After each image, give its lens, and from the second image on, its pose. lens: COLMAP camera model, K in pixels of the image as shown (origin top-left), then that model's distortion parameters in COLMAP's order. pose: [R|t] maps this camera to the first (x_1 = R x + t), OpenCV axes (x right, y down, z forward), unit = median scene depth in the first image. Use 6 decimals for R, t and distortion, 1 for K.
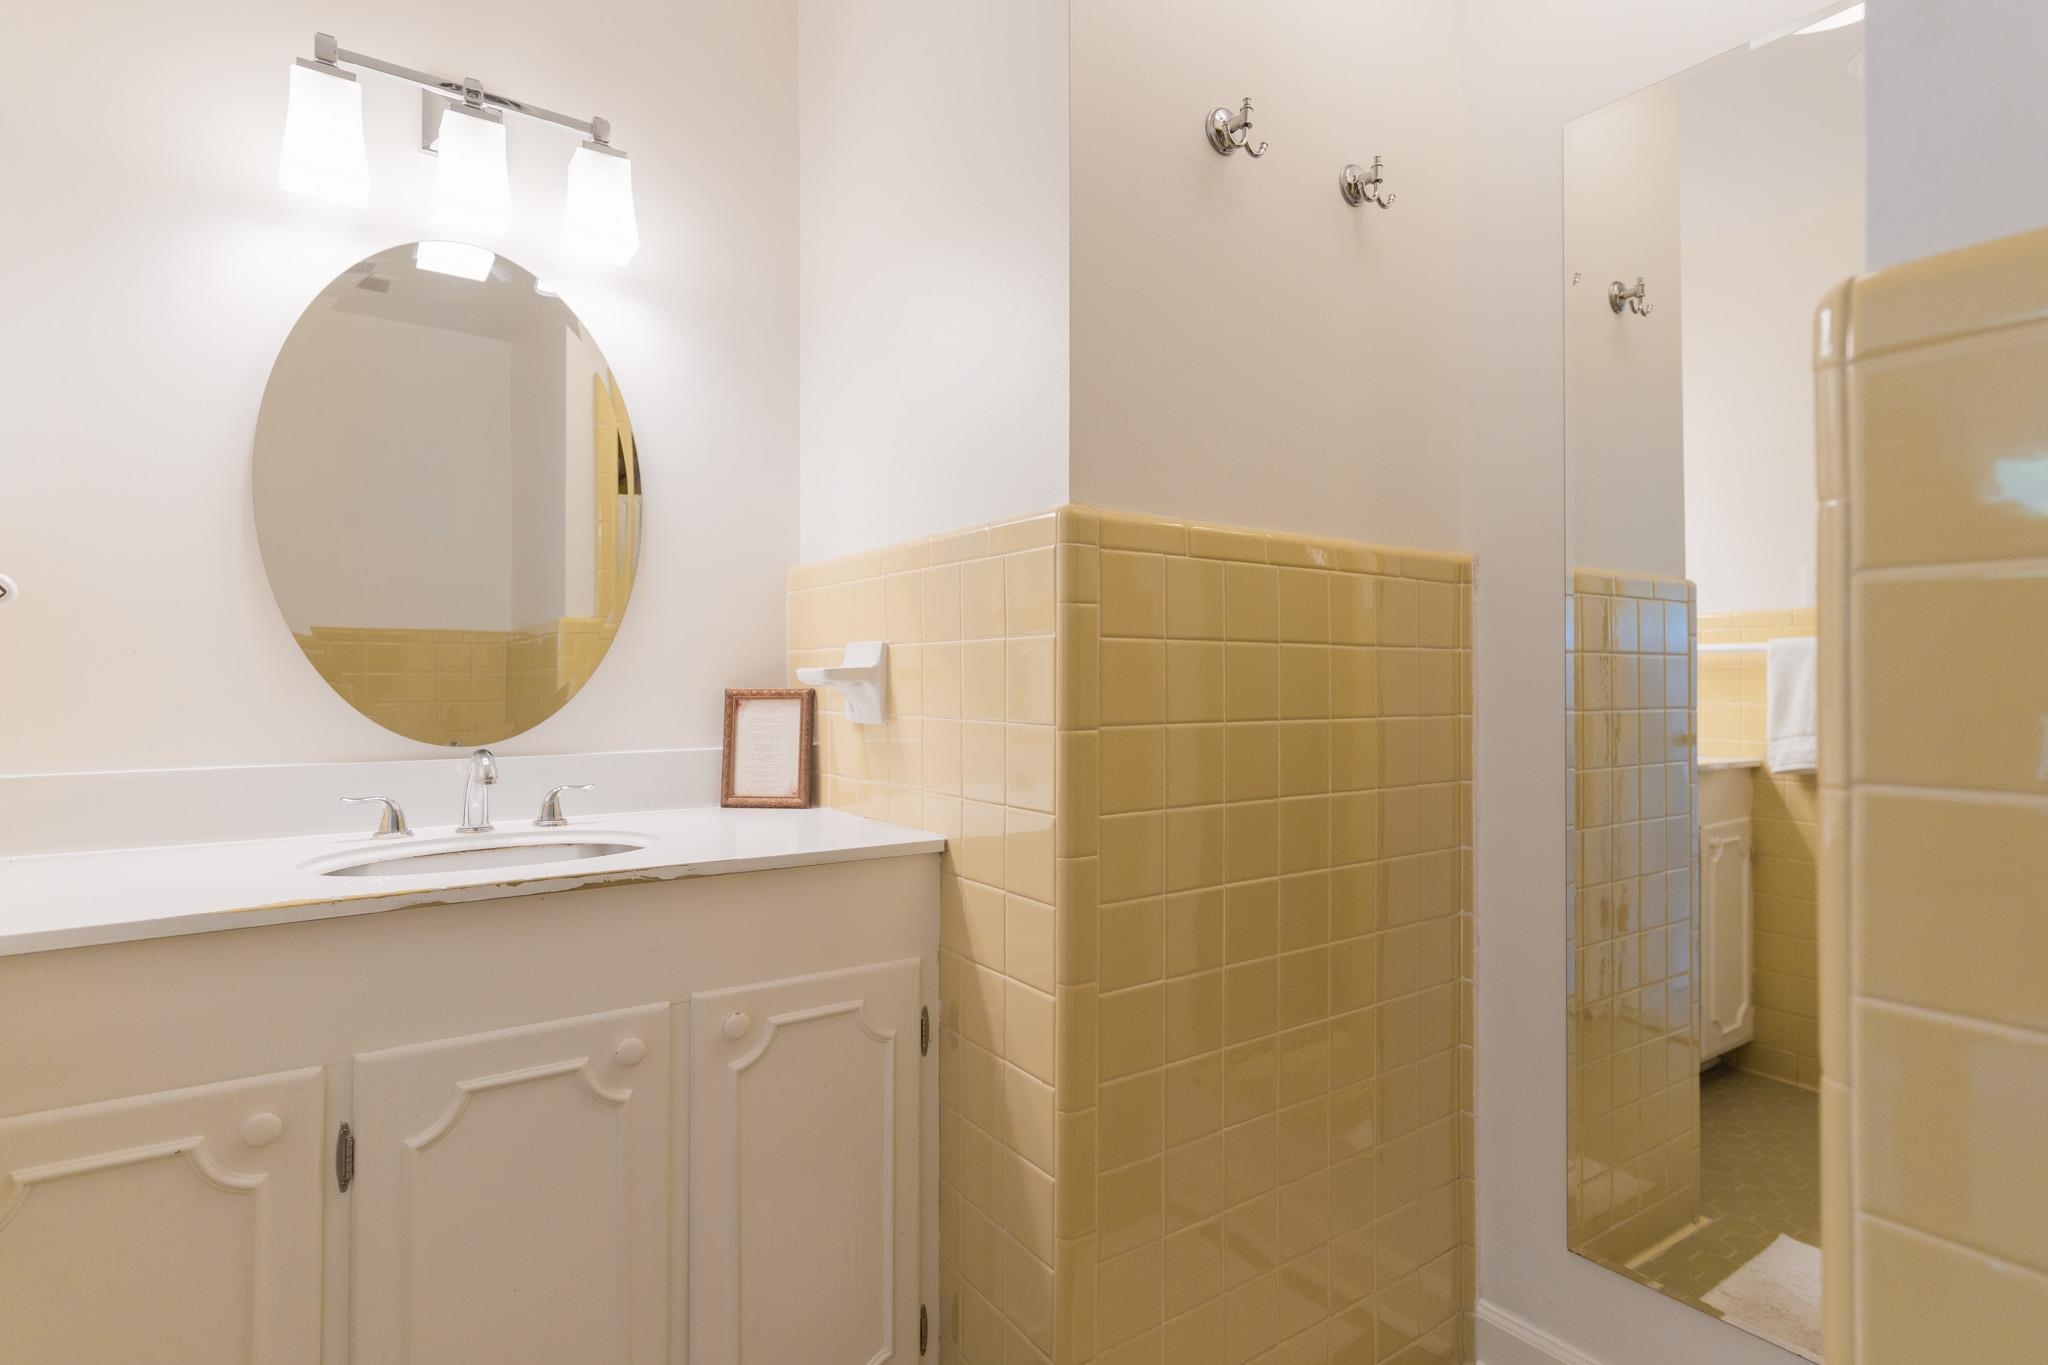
lens RADIAL K [[1005.1, 0, 1024.4], [0, 1005.1, 675.2], [0, 0, 1]] dist [0.009815, 0.000143]
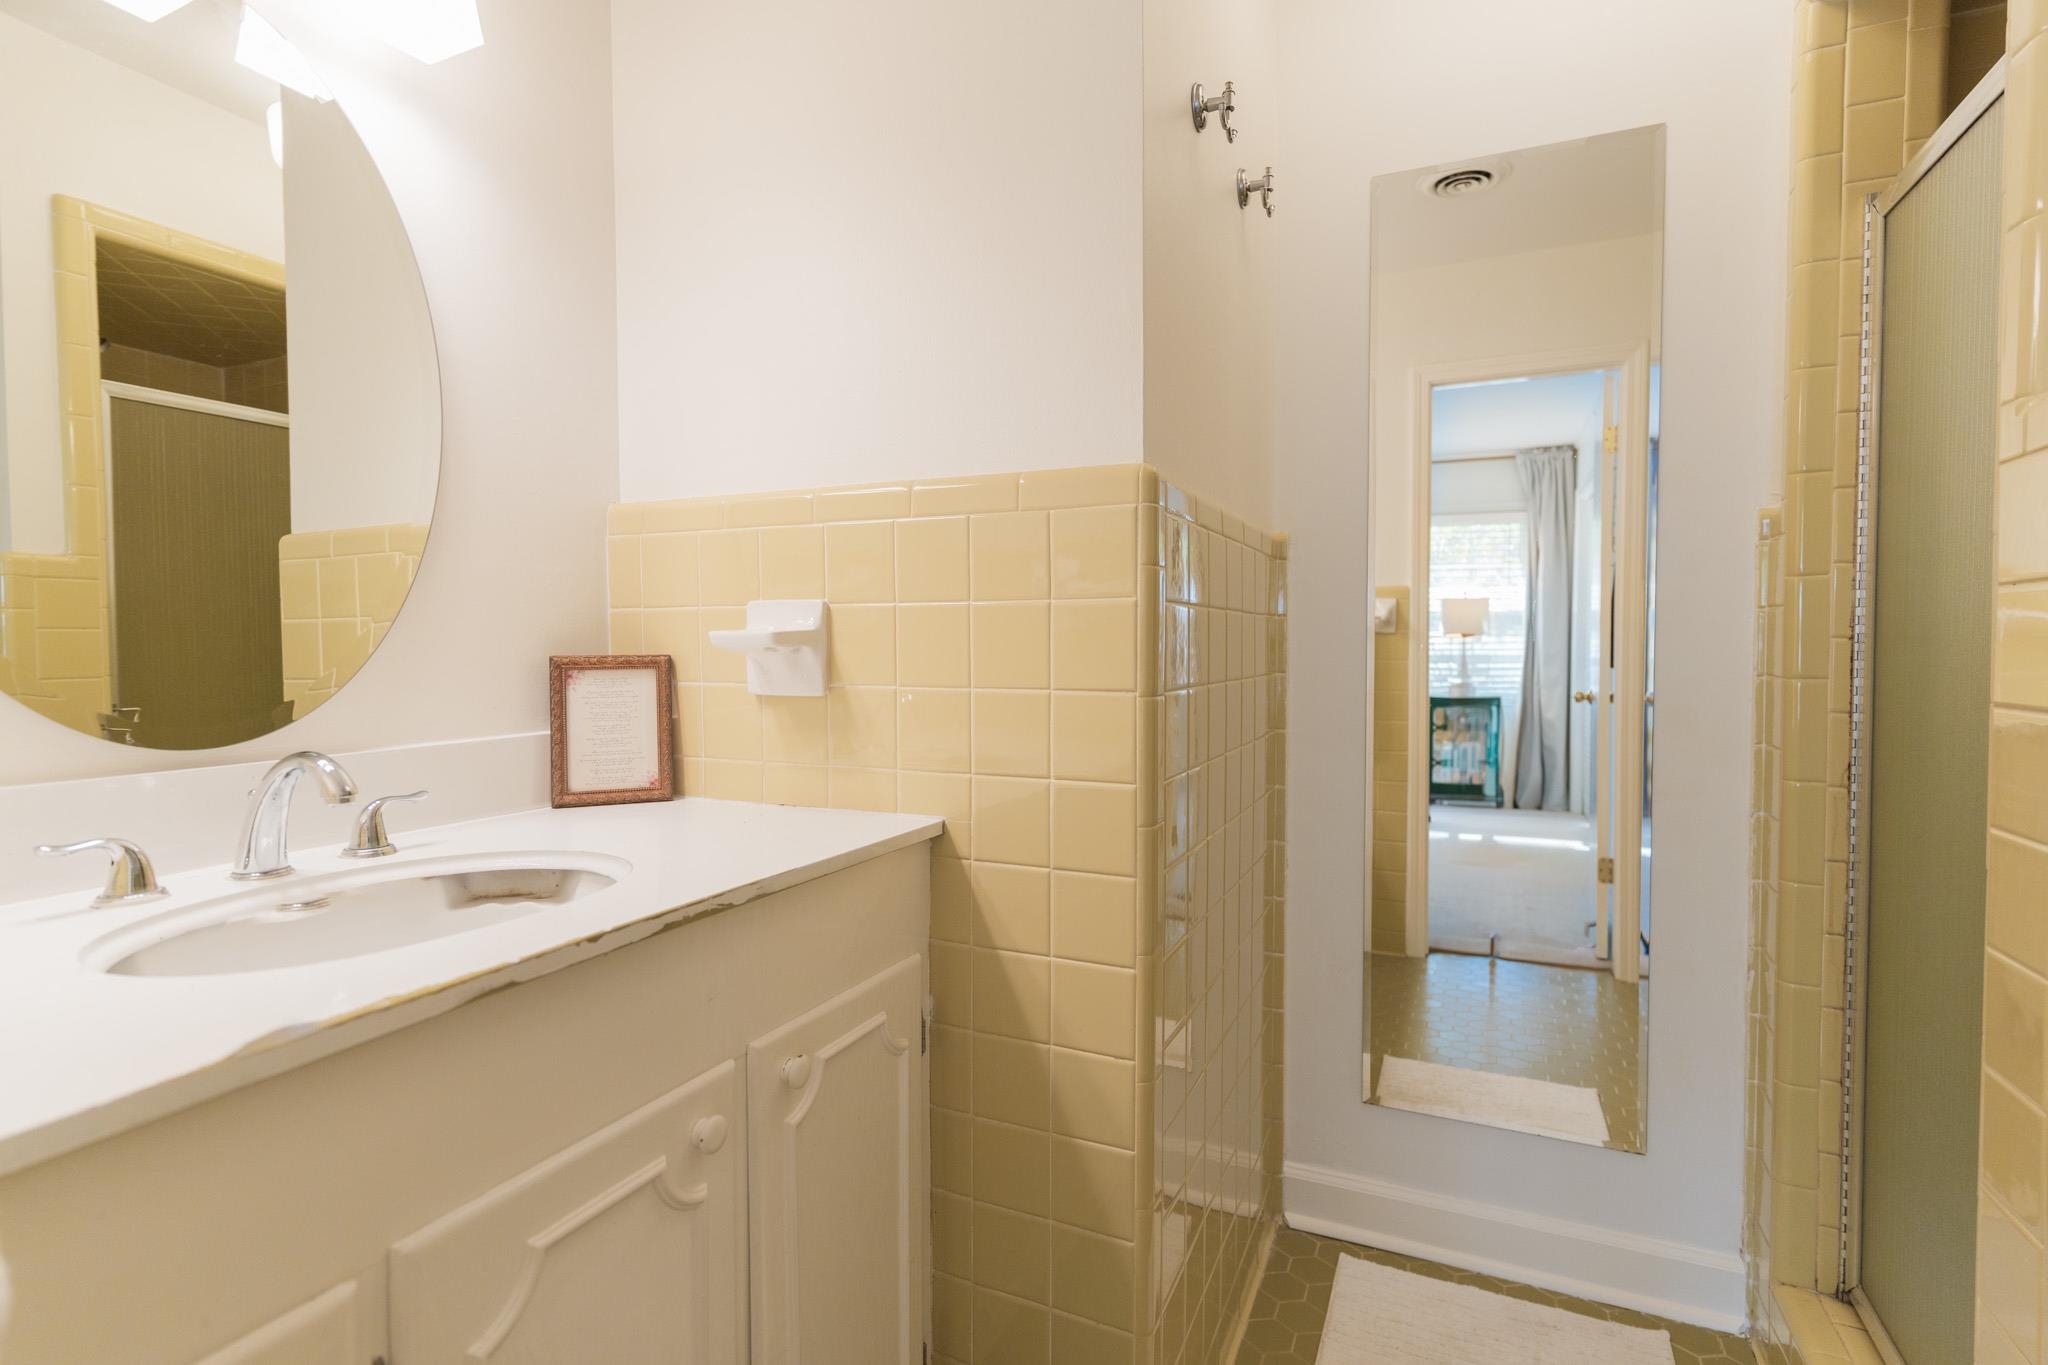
lens RADIAL K [[970.0, 0, 1019.4], [0, 970.0, 675.6], [0, 0, 1]] dist [0.010232, -0.000421]
pose [[0.865191, -0.018190, 0.501112, -0.448357], [-0.001557, 0.999240, 0.038961, -0.001811], [-0.501440, -0.034489, 0.864505, 0.209805]]
